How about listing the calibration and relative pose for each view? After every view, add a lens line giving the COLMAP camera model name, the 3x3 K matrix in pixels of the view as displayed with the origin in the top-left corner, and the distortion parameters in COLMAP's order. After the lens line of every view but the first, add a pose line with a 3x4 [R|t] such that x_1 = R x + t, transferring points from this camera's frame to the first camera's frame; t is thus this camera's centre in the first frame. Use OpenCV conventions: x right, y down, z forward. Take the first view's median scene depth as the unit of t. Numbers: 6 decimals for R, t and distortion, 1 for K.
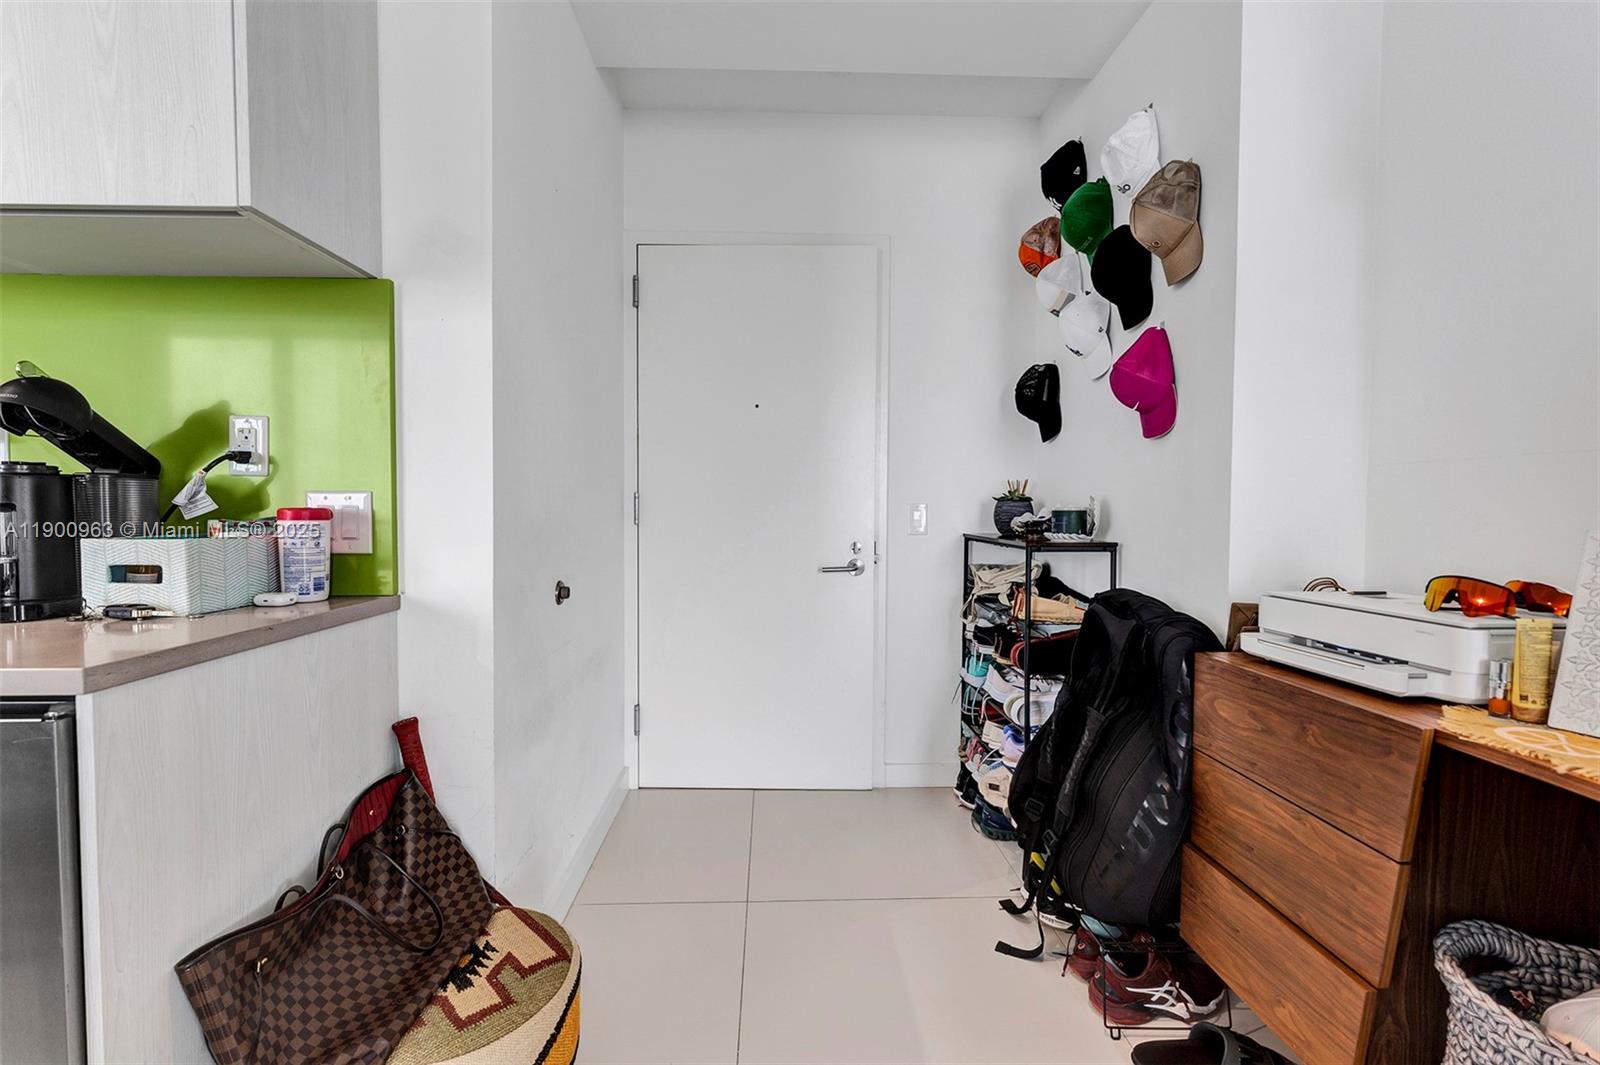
lens RADIAL K [[719.1, 0, 797.7], [0, 719.1, 513.5], [0, 0, 1]] dist [0.000223, -0.000564]
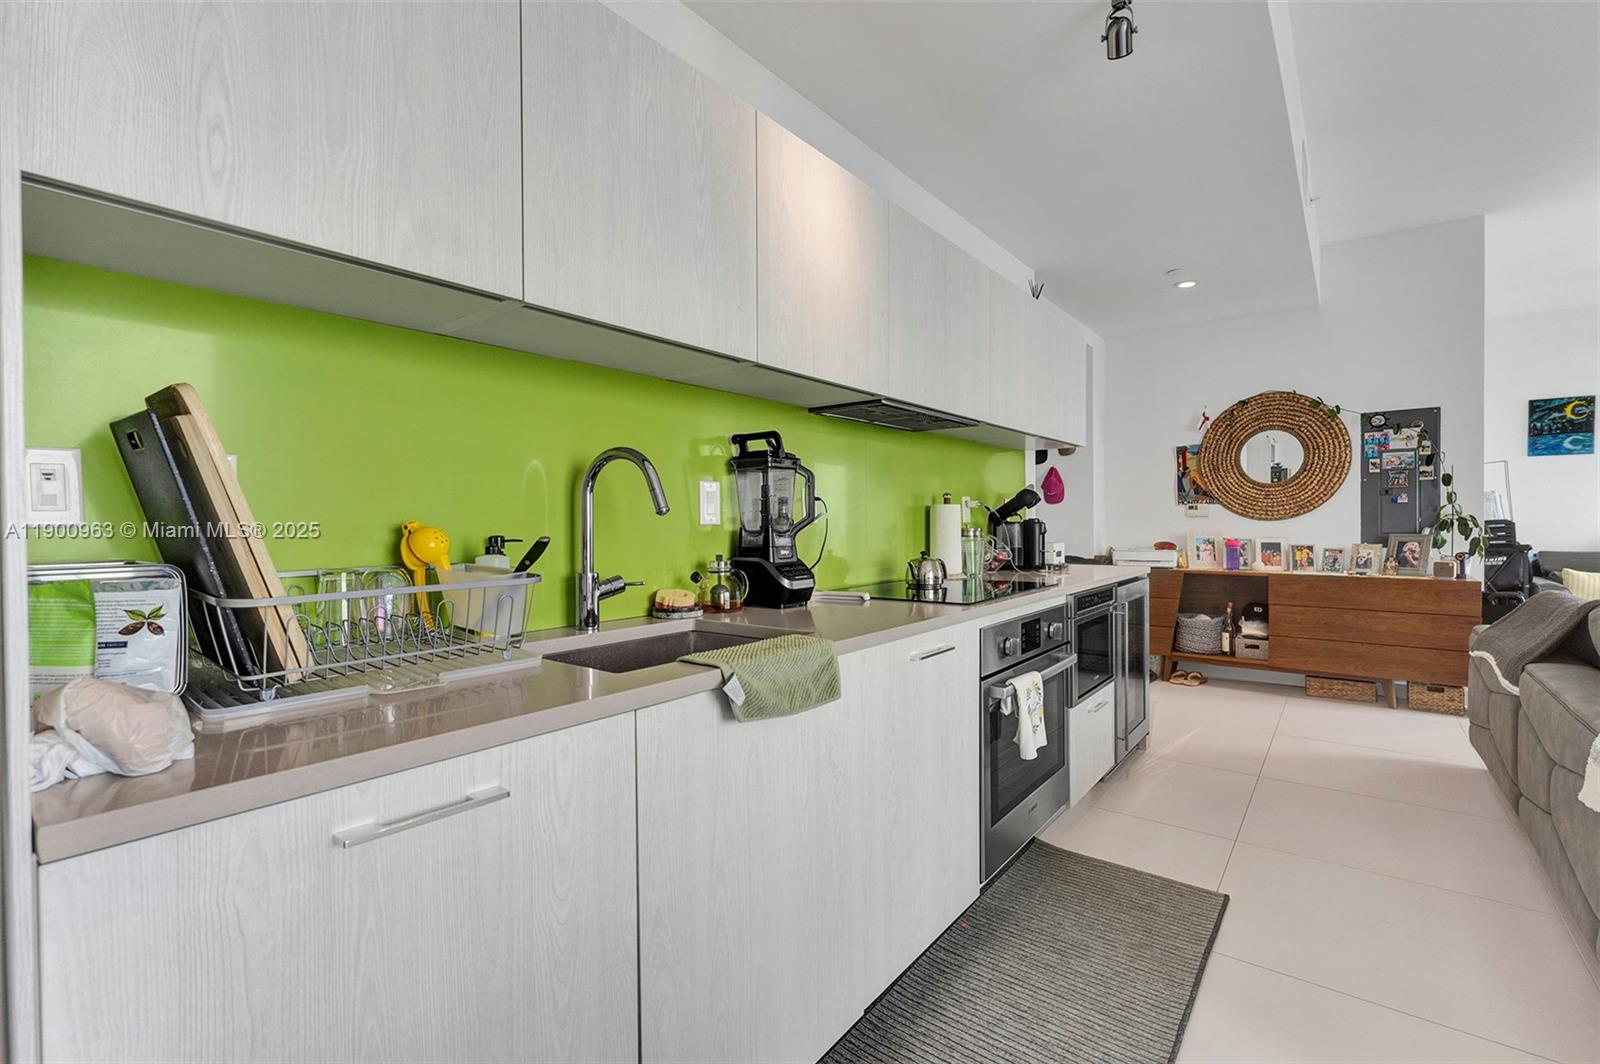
lens RADIAL K [[701.4, 0, 796.2], [0, 701.4, 530.1], [0, 0, 1]] dist [0.001043, -0.000211]
pose [[0.660572, -0.017646, 0.750555, -2.396520], [0.016024, 0.999827, 0.009403, -0.042536], [-0.750592, 0.005815, 0.660741, -0.122960]]
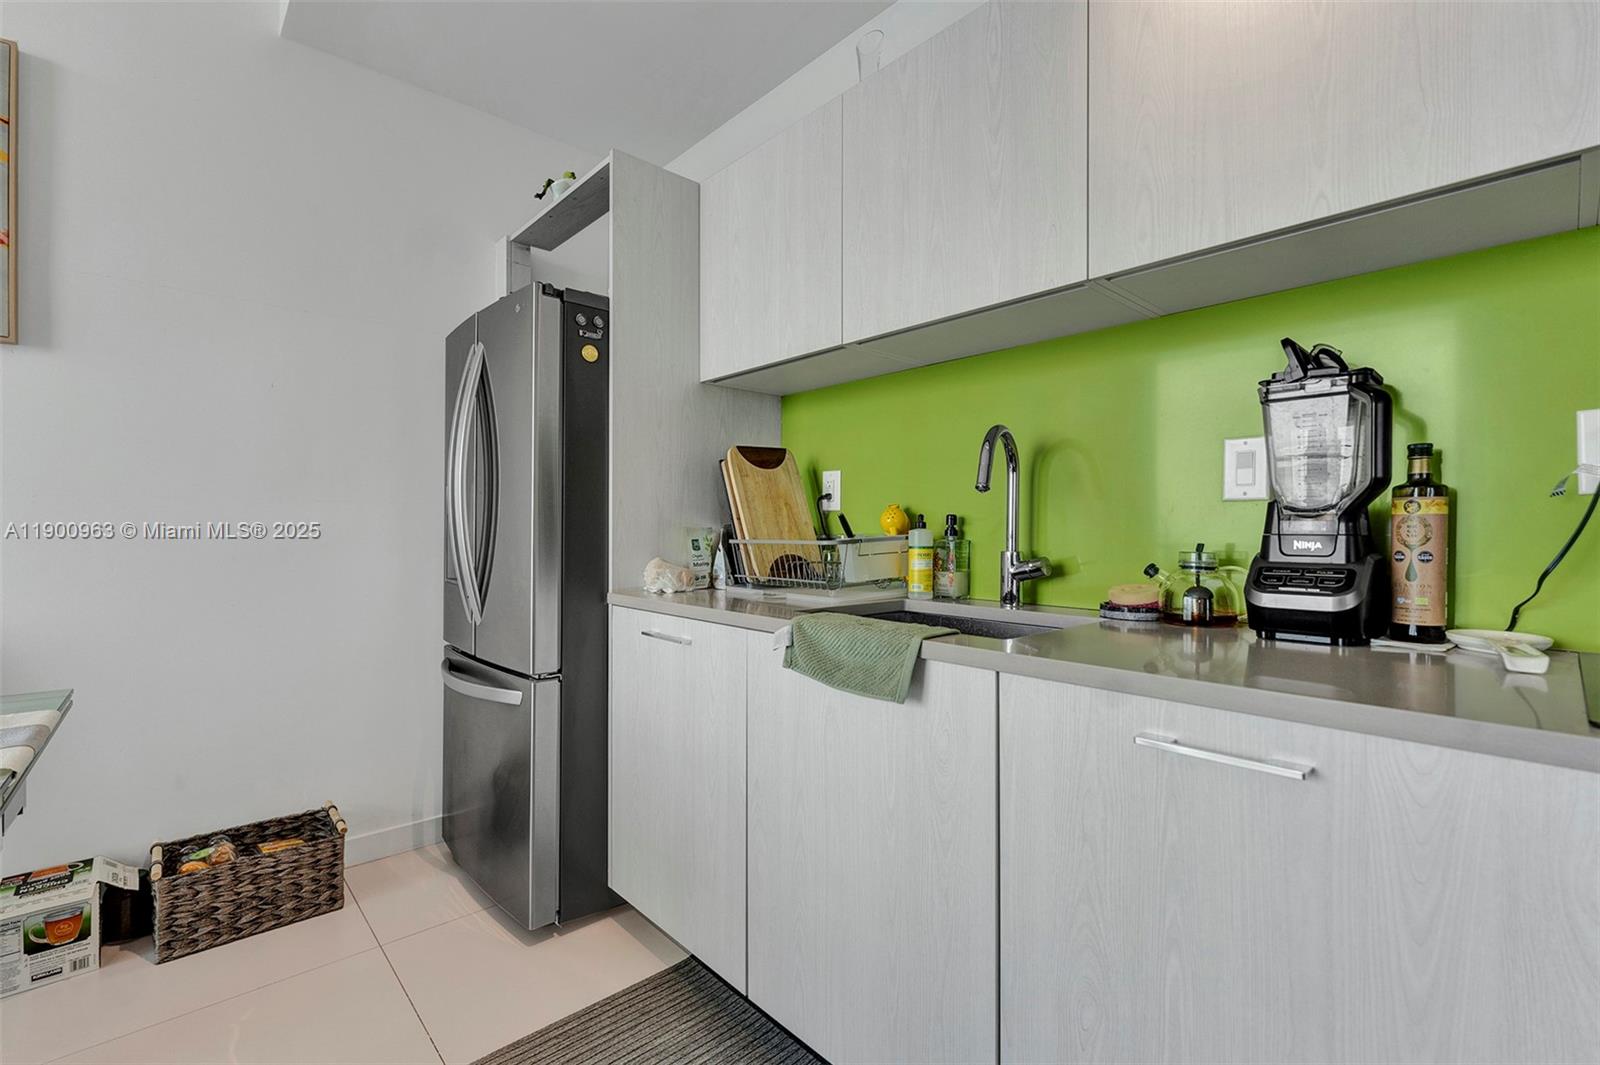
lens RADIAL K [[719.1, 0, 797.7], [0, 719.1, 513.5], [0, 0, 1]] dist [0.000223, -0.000564]
pose [[0.630039, -0.016943, -0.776379, -1.422826], [-0.004938, 0.999654, -0.025823, -0.009027], [0.776548, 0.020103, 0.629737, -0.140064]]
